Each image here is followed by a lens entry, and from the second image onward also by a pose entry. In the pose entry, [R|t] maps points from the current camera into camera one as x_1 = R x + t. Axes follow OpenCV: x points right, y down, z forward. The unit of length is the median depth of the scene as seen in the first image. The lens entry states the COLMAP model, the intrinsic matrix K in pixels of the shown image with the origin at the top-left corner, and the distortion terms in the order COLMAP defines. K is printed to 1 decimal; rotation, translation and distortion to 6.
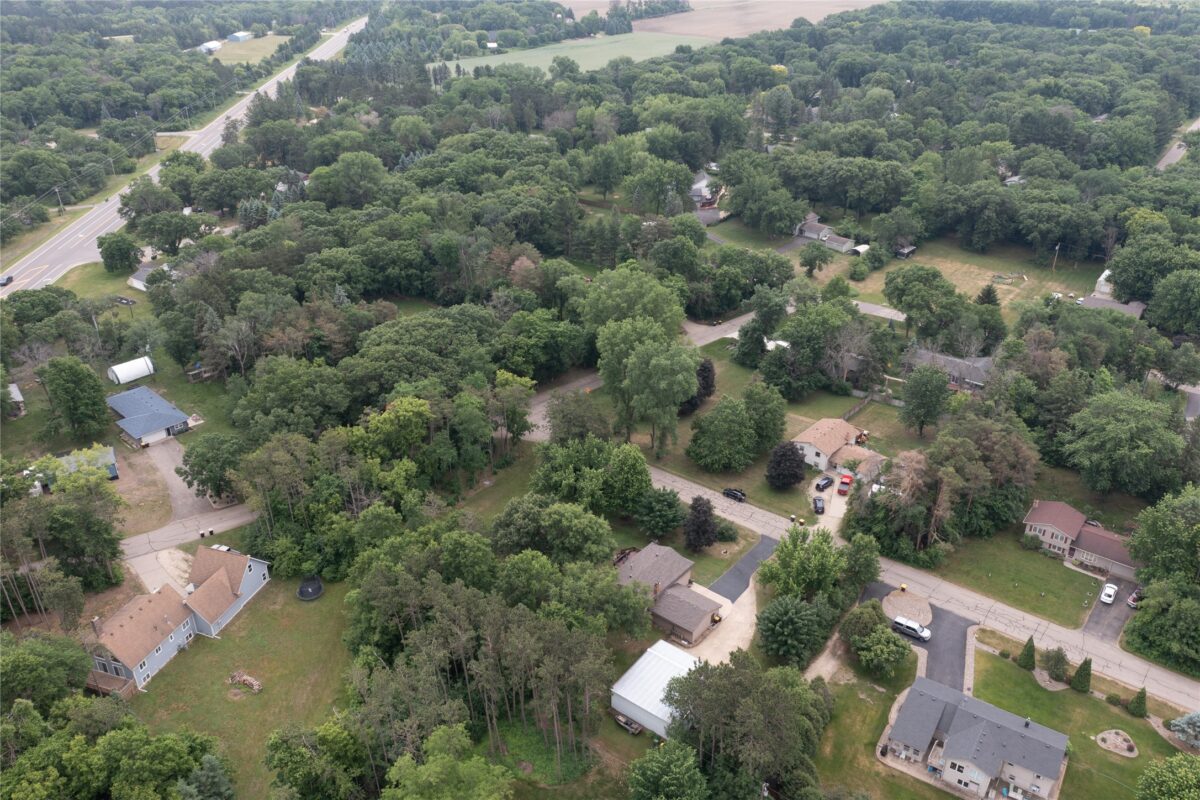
lens RADIAL K [[944.0, 0, 600.0], [0, 944.0, 400.0], [0, 0, 1]] dist [-0.014098, -0.002497]
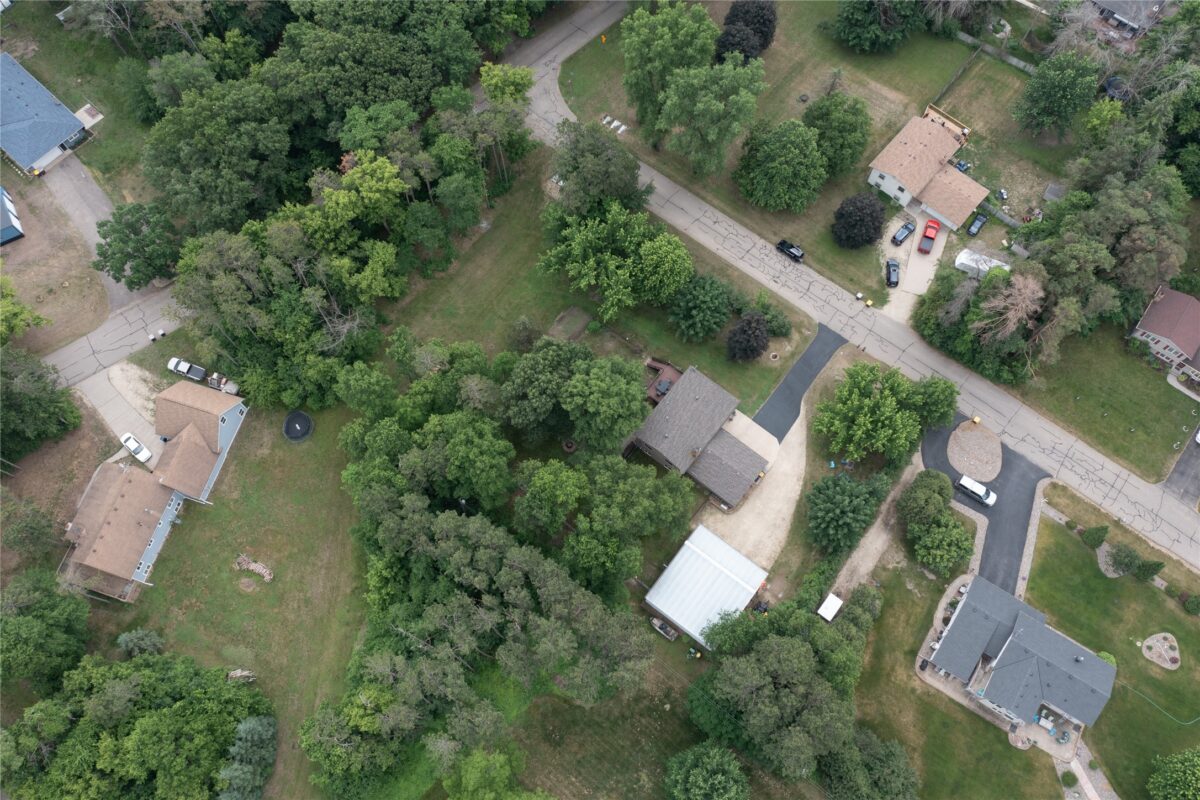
lens RADIAL K [[944.0, 0, 600.0], [0, 944.0, 400.0], [0, 0, 1]] dist [-0.014098, -0.002497]
pose [[0.999920, -0.012537, 0.001349, -0.028087], [0.008613, 0.757214, 0.653111, -0.389264], [-0.009210, -0.653047, 0.757261, 0.352495]]
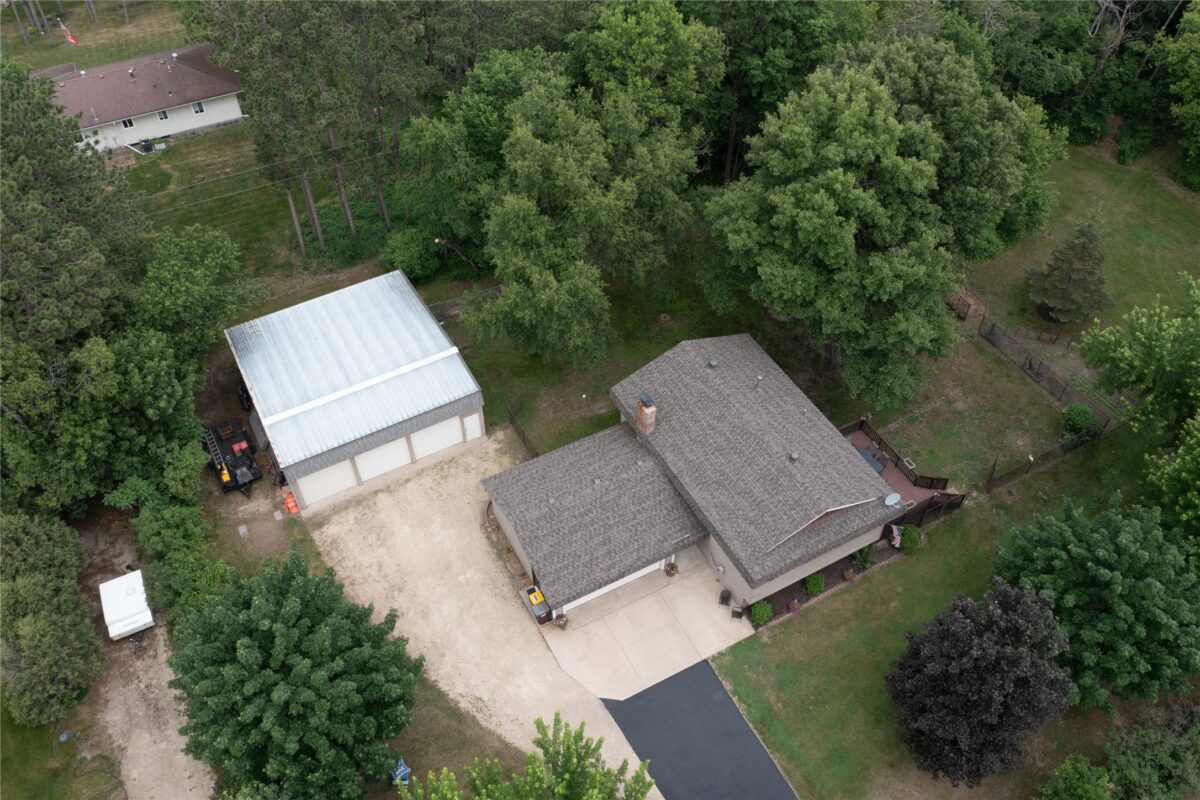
lens RADIAL K [[944.0, 0, 600.0], [0, 944.0, 400.0], [0, 0, 1]] dist [-0.014098, -0.002497]
pose [[-0.385376, 0.680312, -0.623427, 0.252685], [-0.417449, 0.473989, 0.775288, -0.045939], [0.822935, 0.559026, 0.101331, 0.905998]]
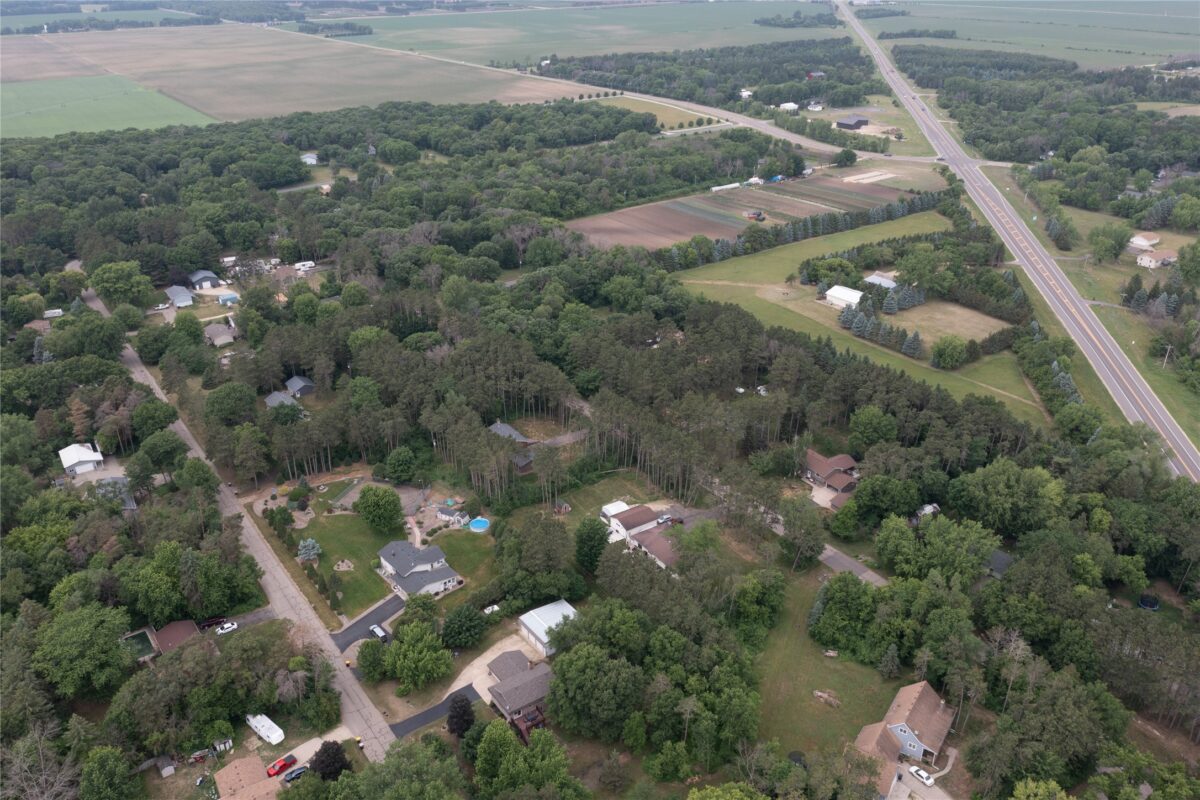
lens RADIAL K [[944.0, 0, 600.0], [0, 944.0, 400.0], [0, 0, 1]] dist [-0.014098, -0.002497]
pose [[-0.960998, -0.111741, 0.252977, -0.320360], [0.136962, 0.602391, 0.786363, -1.032719], [-0.240260, 0.790341, -0.563592, 1.370637]]
